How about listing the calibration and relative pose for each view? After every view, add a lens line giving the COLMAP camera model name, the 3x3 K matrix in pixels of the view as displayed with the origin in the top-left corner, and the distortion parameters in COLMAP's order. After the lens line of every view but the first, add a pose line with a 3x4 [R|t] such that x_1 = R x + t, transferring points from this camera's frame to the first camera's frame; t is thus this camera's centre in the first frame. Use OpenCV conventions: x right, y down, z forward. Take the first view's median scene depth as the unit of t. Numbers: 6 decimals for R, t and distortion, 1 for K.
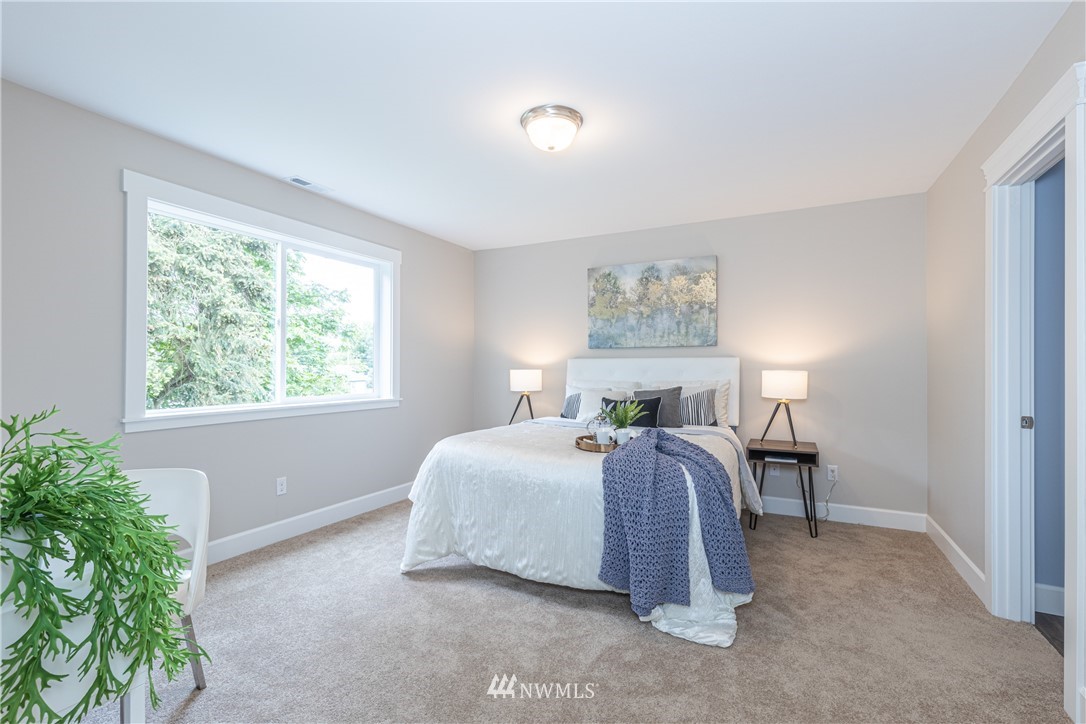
lens RADIAL K [[497.4, 0, 543.0], [0, 497.4, 362.0], [0, 0, 1]] dist [0.000024, 0.000038]
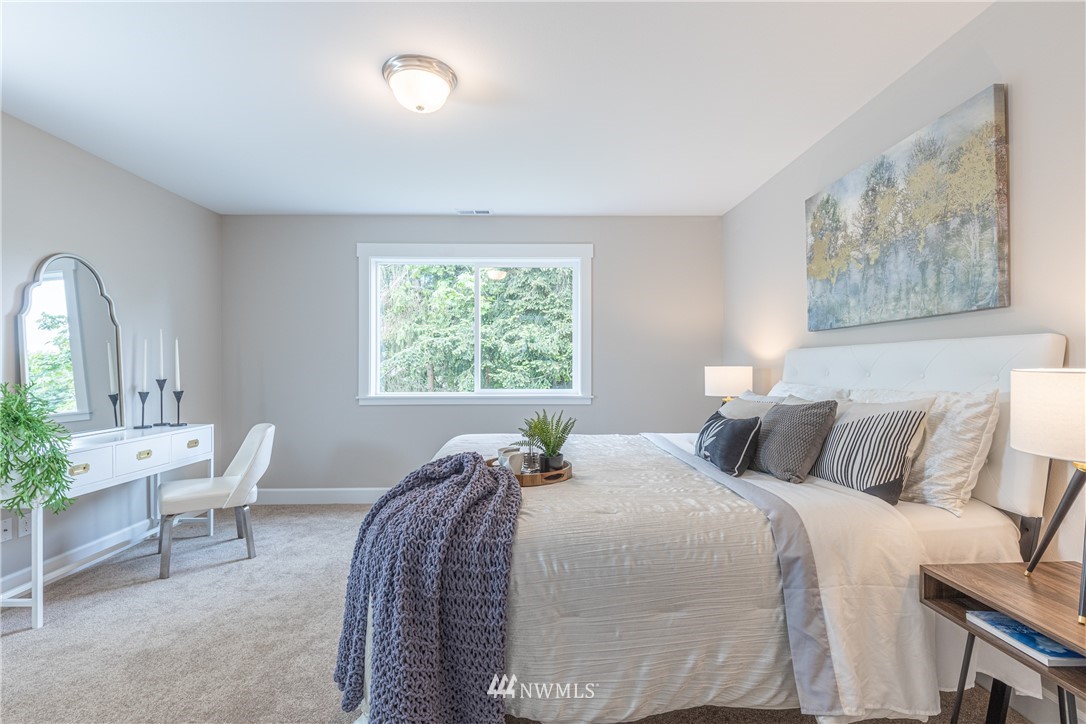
lens RADIAL K [[497.4, 0, 543.0], [0, 497.4, 362.0], [0, 0, 1]] dist [0.000024, 0.000038]
pose [[0.455332, -0.007907, -0.890287, 0.515161], [0.012584, 0.999918, -0.002445, 0.007819], [0.890233, -0.010090, 0.455394, 0.463324]]
